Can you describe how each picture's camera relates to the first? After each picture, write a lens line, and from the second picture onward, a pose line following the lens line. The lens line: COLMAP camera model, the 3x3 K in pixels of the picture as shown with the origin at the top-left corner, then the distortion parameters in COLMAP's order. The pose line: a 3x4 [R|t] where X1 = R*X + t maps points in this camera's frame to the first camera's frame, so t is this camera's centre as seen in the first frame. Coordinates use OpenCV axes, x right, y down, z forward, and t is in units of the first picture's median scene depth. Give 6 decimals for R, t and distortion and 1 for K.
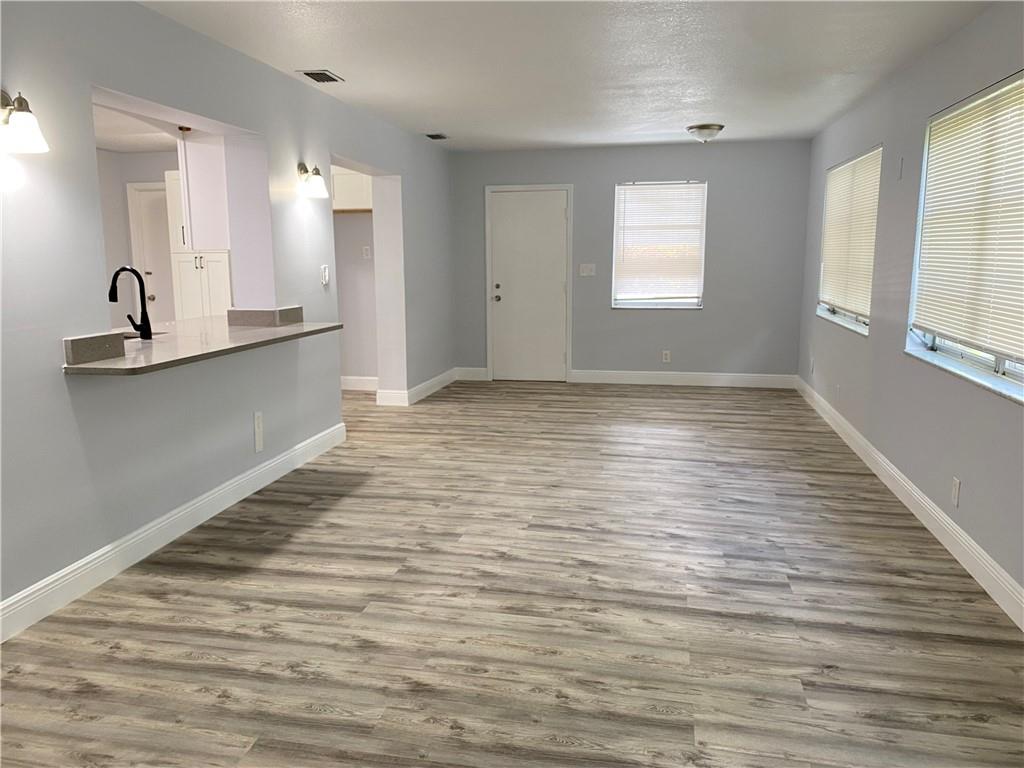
lens RADIAL K [[783.6, 0, 509.5], [0, 783.6, 384.7], [0, 0, 1]] dist [0.037937, -0.024693]
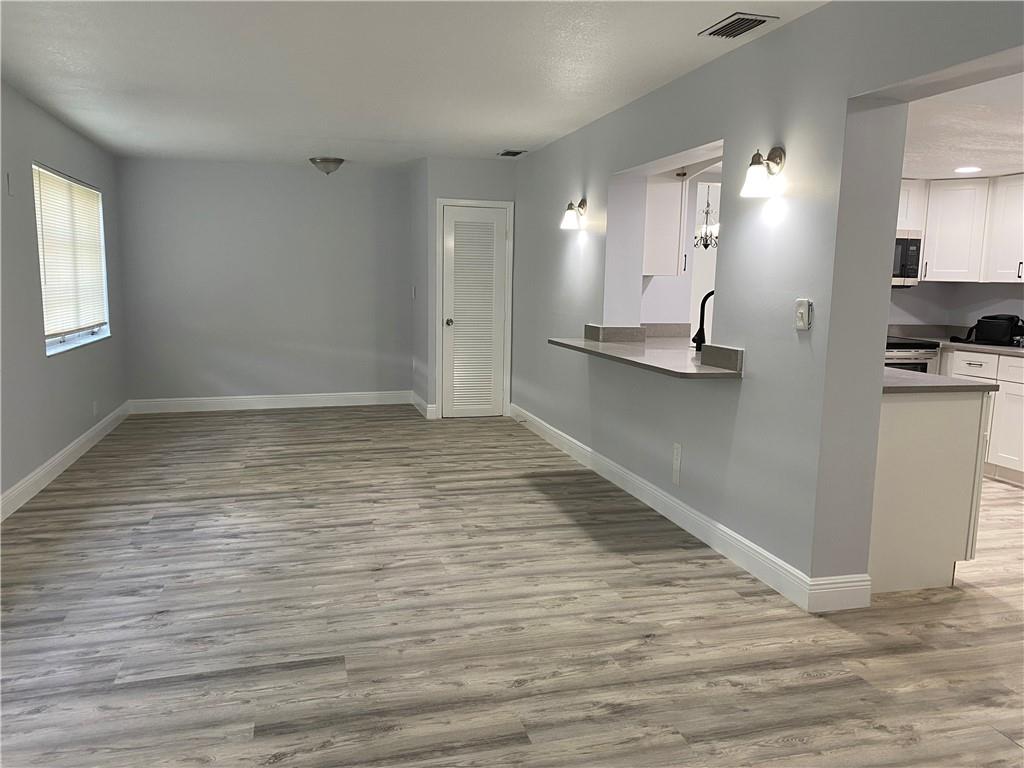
lens RADIAL K [[783.6, 0, 516.7], [0, 783.6, 383.5], [0, 0, 1]] dist [0.037937, -0.024693]
pose [[-0.893312, 0.053792, -0.446207, 0.336688], [-0.084619, 0.954926, 0.284528, -0.349607], [0.441400, 0.291929, -0.848495, 2.042571]]
